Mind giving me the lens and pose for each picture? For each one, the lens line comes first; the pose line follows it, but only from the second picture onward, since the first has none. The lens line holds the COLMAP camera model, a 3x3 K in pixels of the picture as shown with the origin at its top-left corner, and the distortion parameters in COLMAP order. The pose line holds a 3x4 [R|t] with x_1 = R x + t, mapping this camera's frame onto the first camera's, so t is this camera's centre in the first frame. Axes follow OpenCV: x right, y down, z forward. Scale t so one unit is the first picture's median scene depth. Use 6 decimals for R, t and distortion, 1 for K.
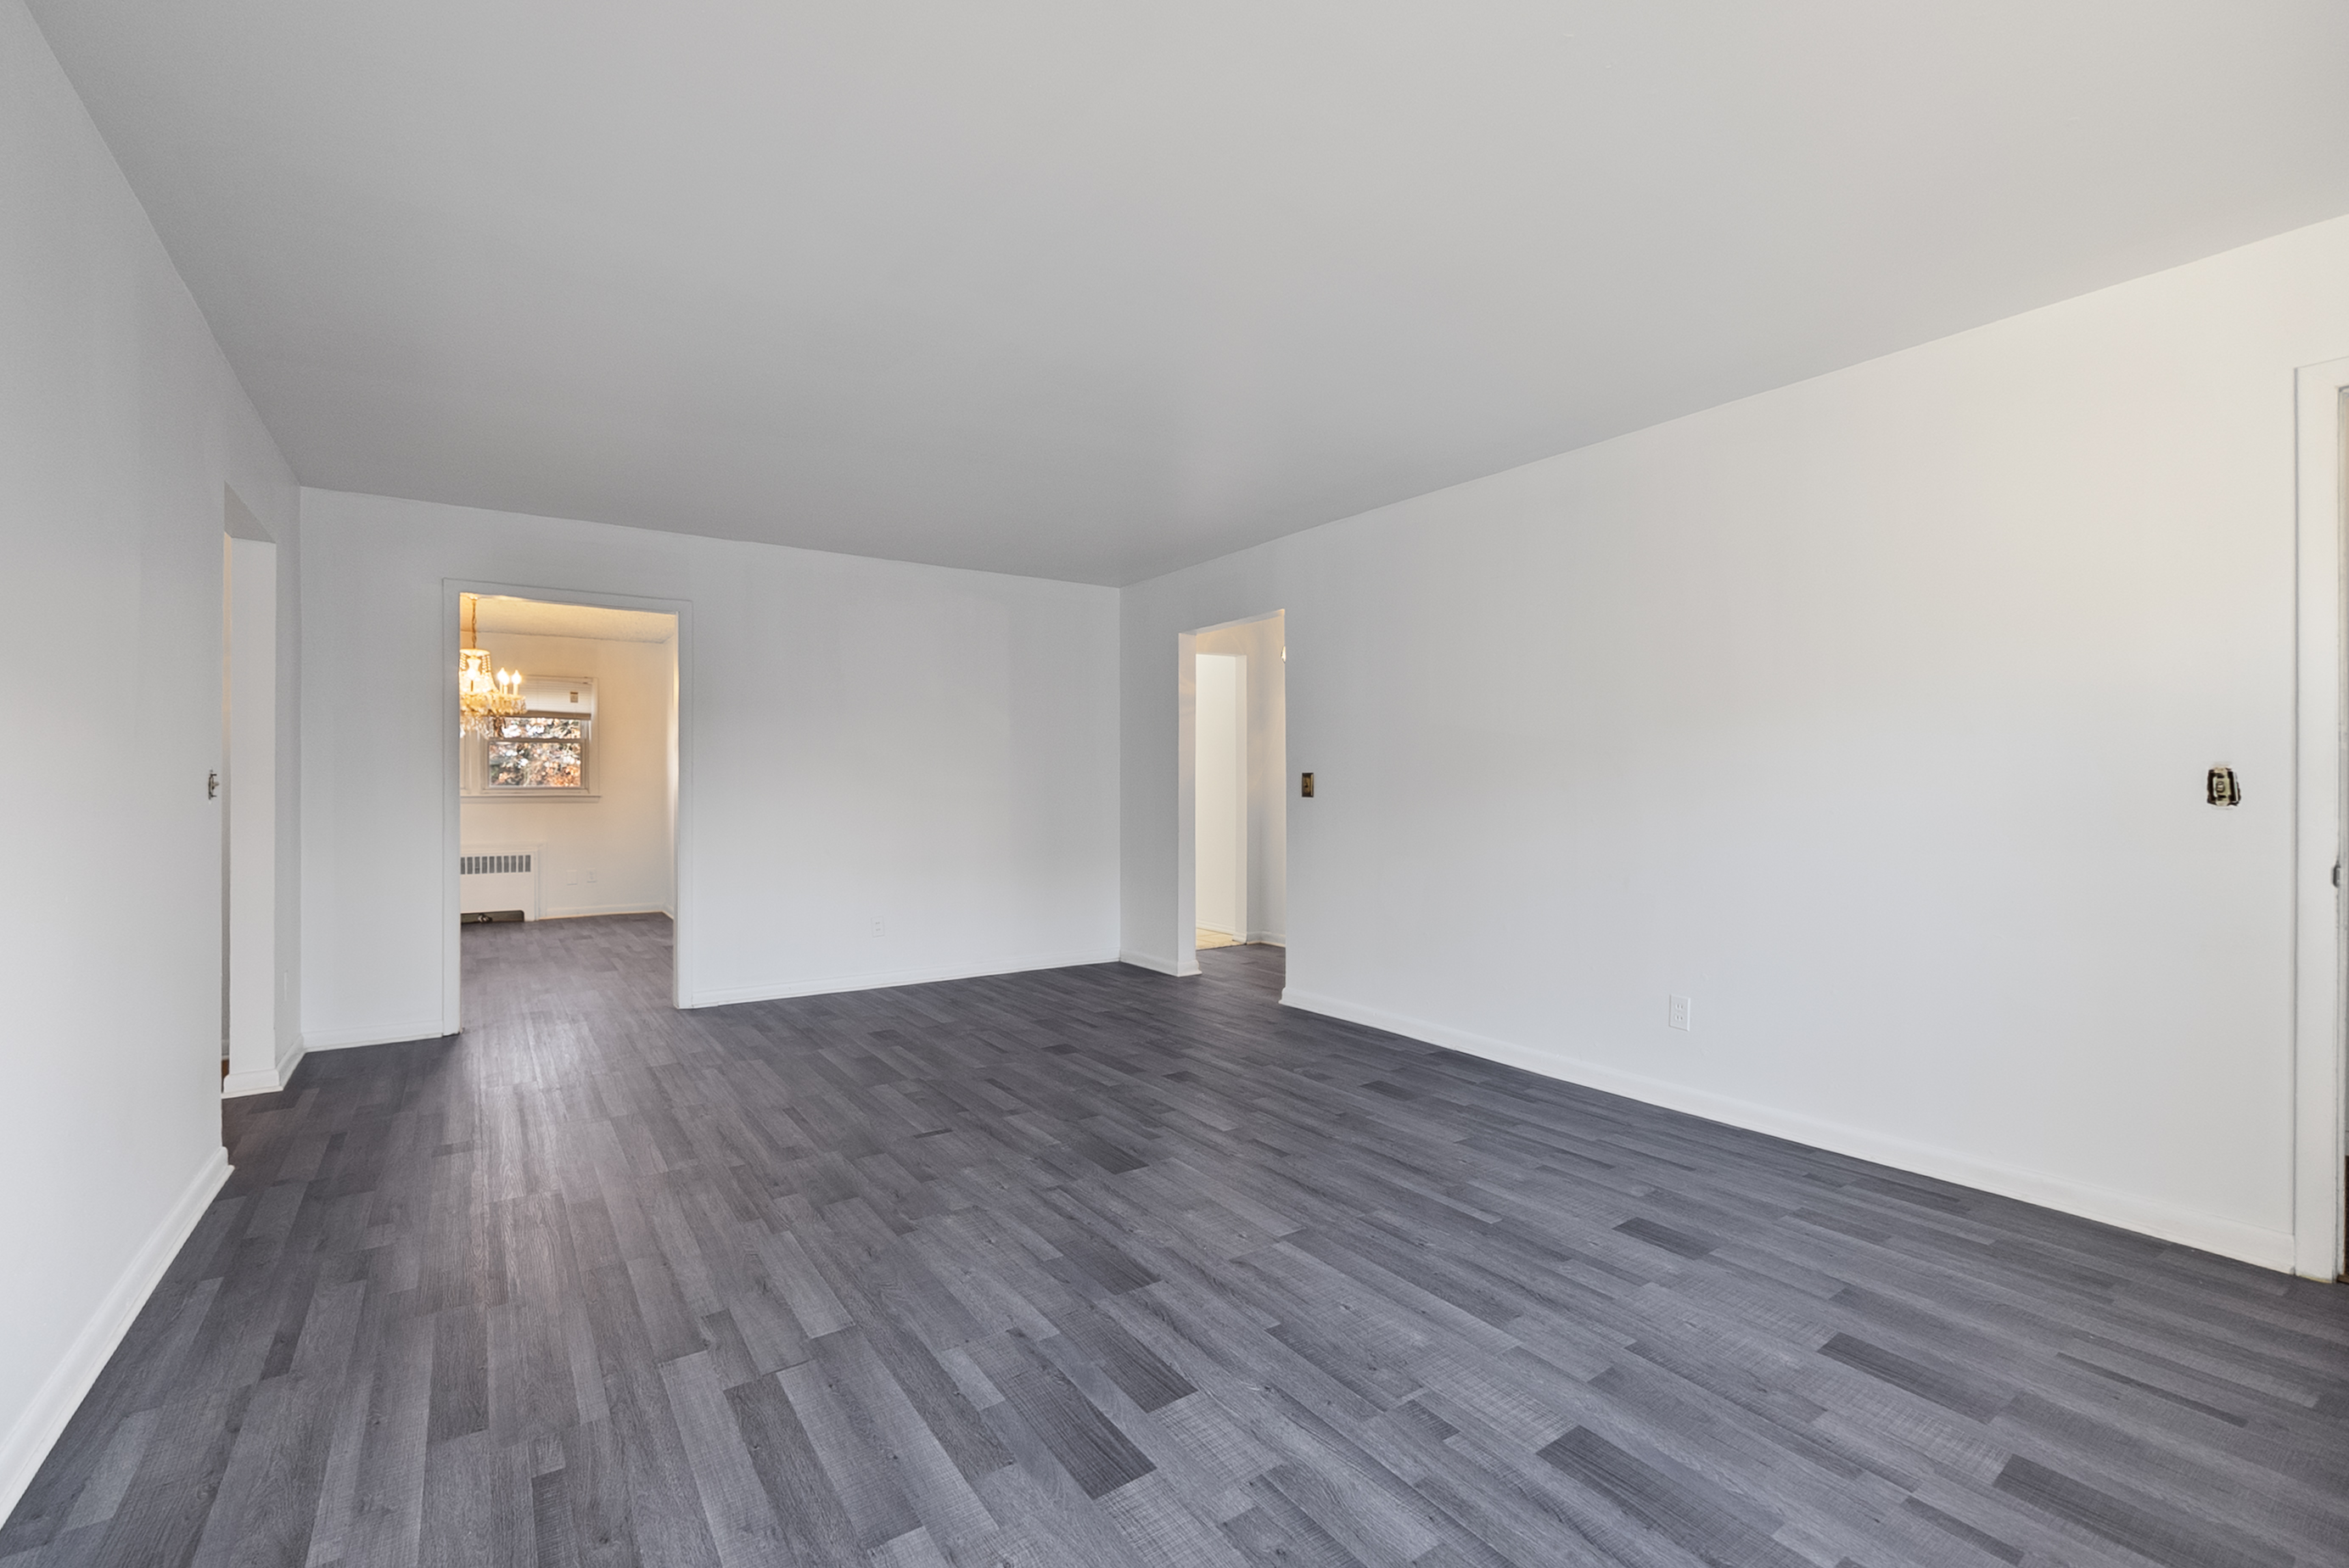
lens RADIAL K [[1026.1, 0, 1159.2], [0, 1026.1, 773.4], [0, 0, 1]] dist [-0.001879, -0.000030]
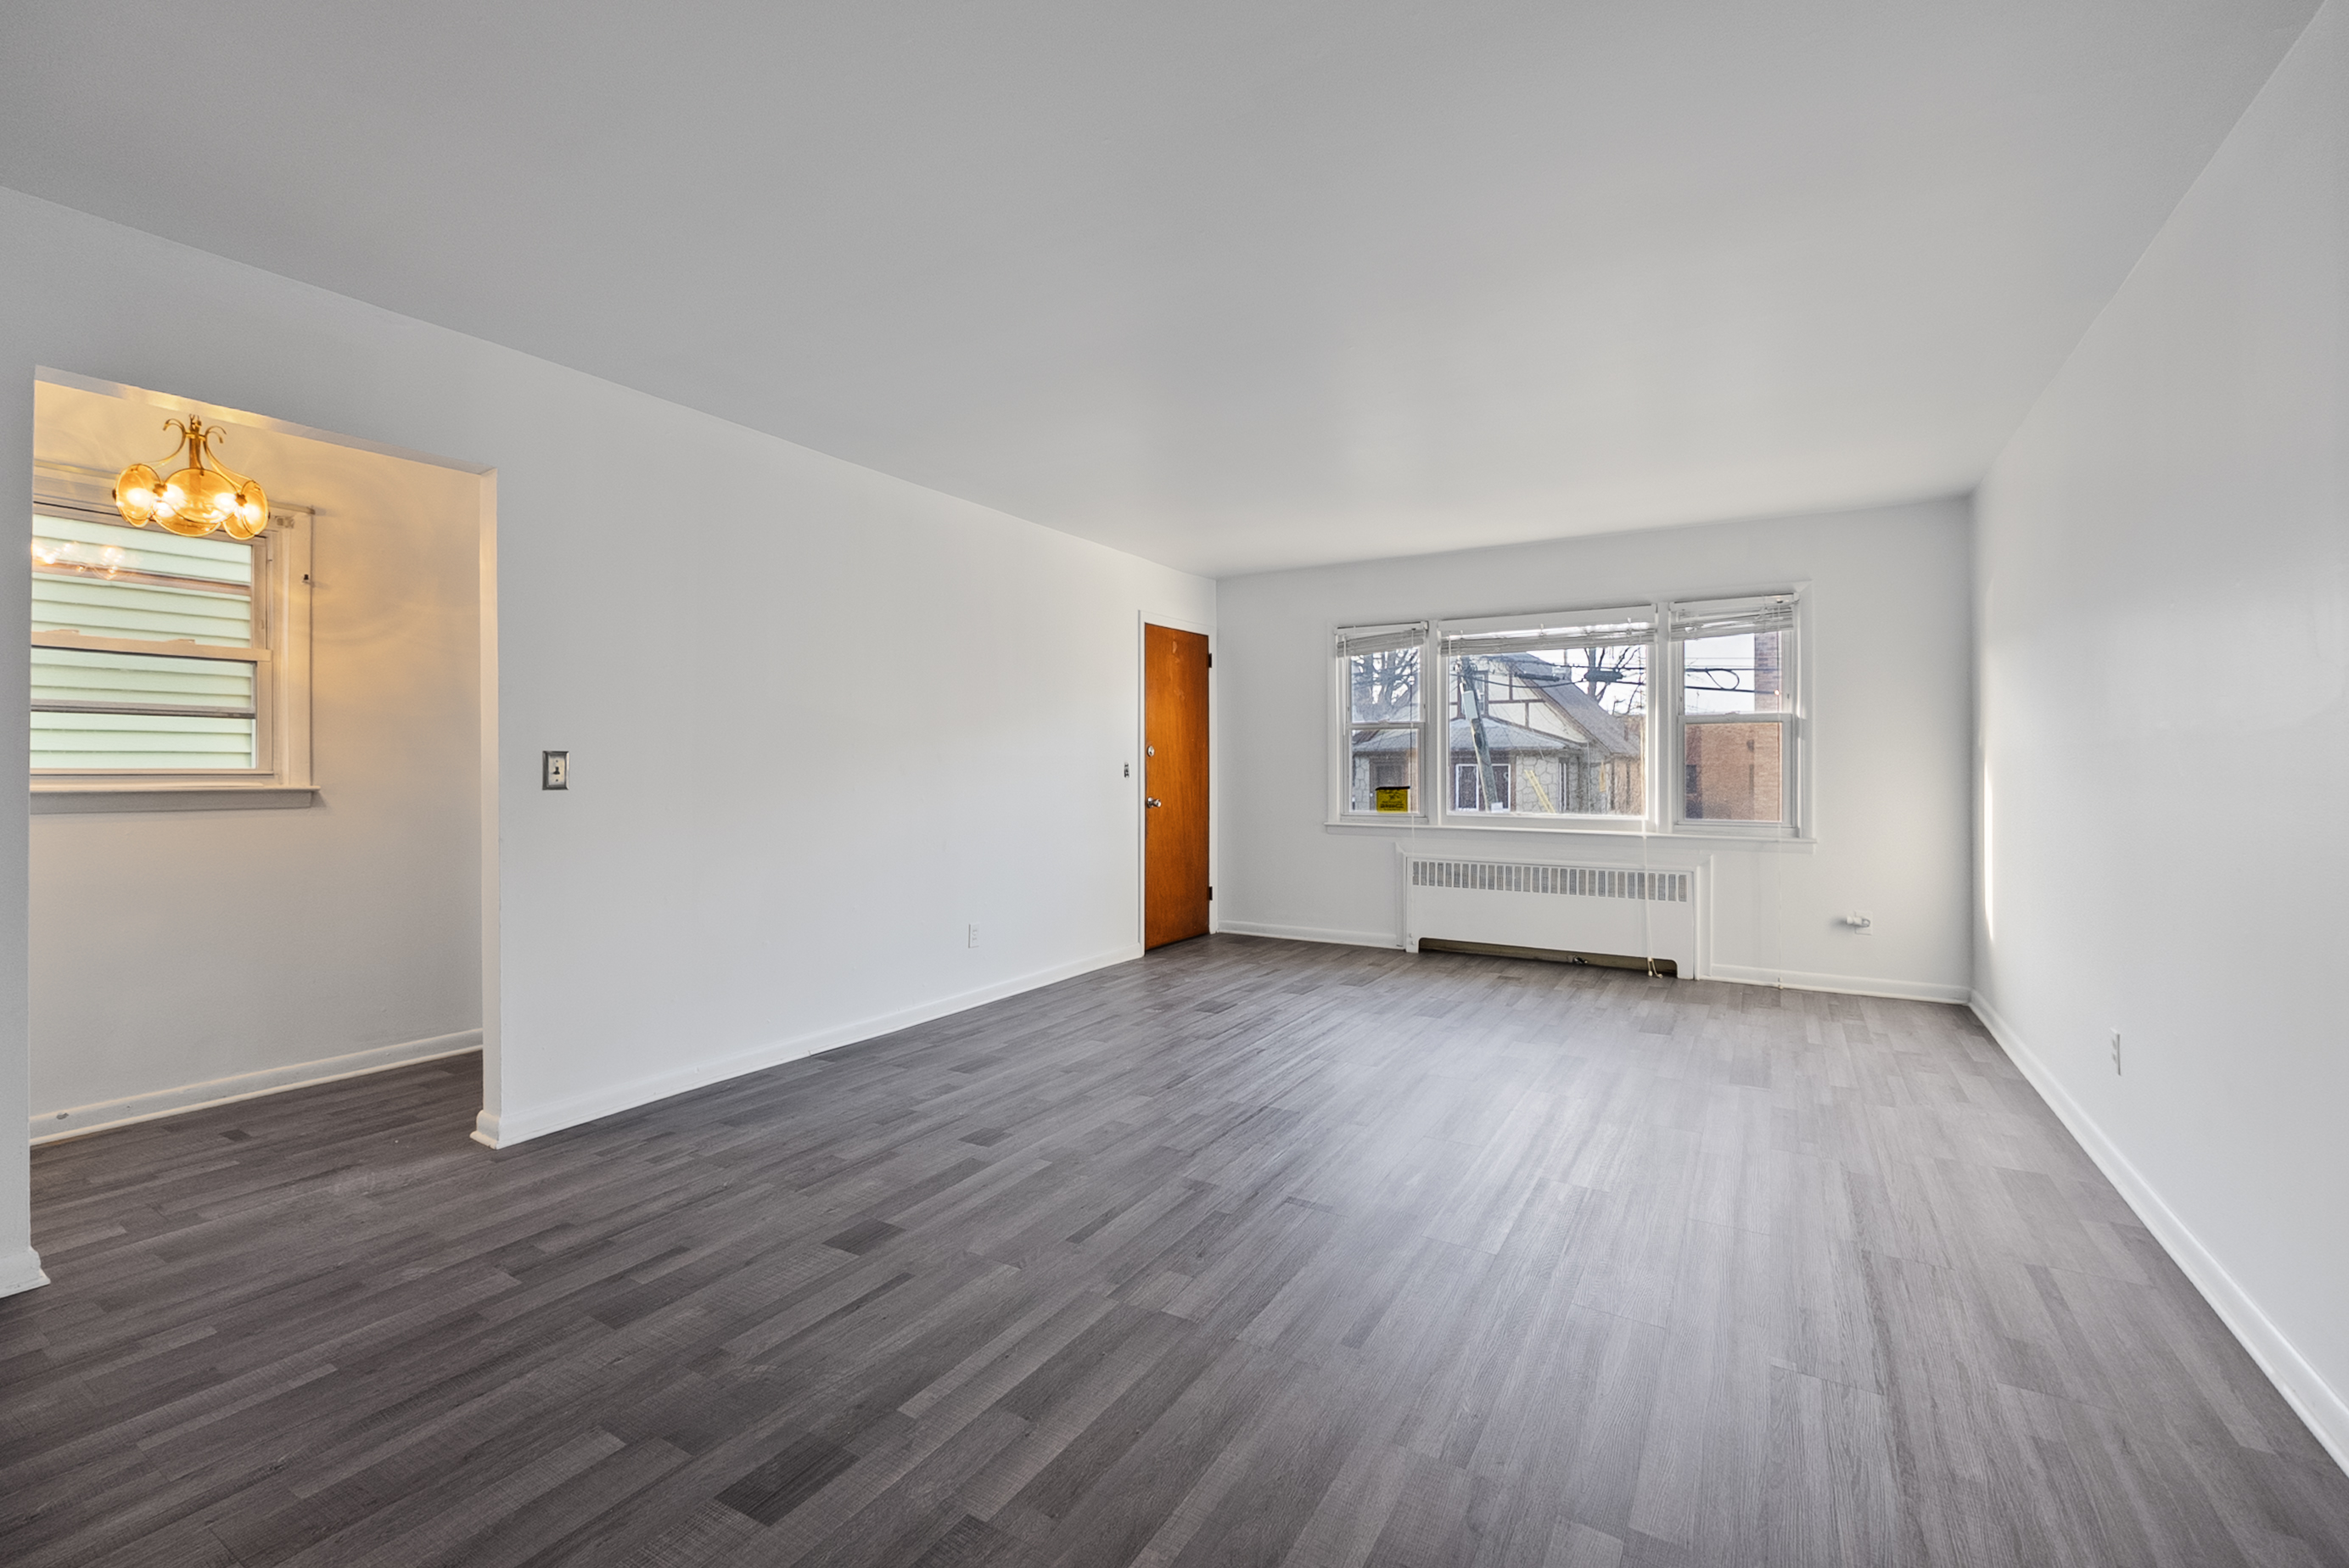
lens RADIAL K [[1026.1, 0, 1159.2], [0, 1026.1, 773.4], [0, 0, 1]] dist [-0.001879, -0.000030]
pose [[-0.430290, -0.003332, 0.902685, -0.764999], [-0.009703, 0.999952, -0.000934, 0.013036], [-0.902639, -0.009161, -0.430301, 1.244192]]
